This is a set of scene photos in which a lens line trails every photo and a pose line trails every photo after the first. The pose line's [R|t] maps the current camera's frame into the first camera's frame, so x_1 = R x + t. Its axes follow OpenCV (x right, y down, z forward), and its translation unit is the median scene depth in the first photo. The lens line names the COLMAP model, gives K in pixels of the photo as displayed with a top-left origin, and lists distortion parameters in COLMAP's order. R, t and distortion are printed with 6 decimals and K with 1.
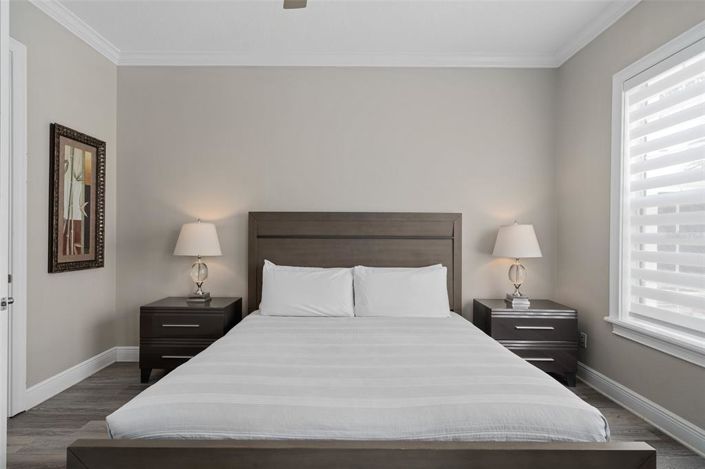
lens RADIAL K [[348.6, 0, 353.0], [0, 348.6, 231.4], [0, 0, 1]] dist [0.002113, 0.000907]
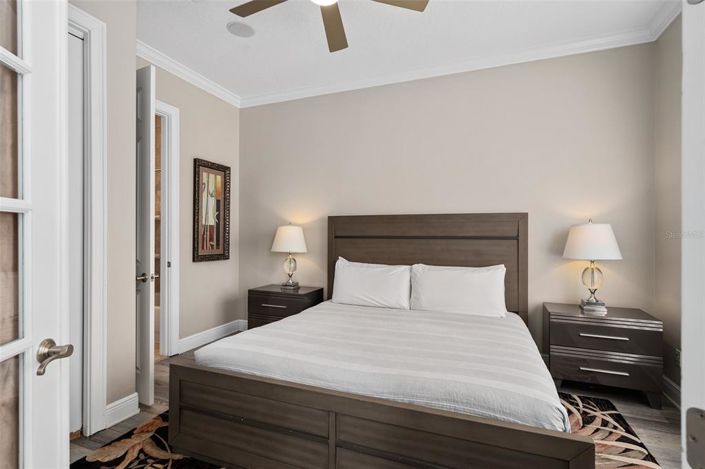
lens RADIAL K [[348.6, 0, 354.9], [0, 348.6, 231.8], [0, 0, 1]] dist [0.002113, 0.000907]
pose [[0.931787, -0.005289, -0.362966, 0.241589], [0.004913, 0.999986, -0.001960, -0.000075], [0.362971, 0.000043, 0.931800, -0.088578]]
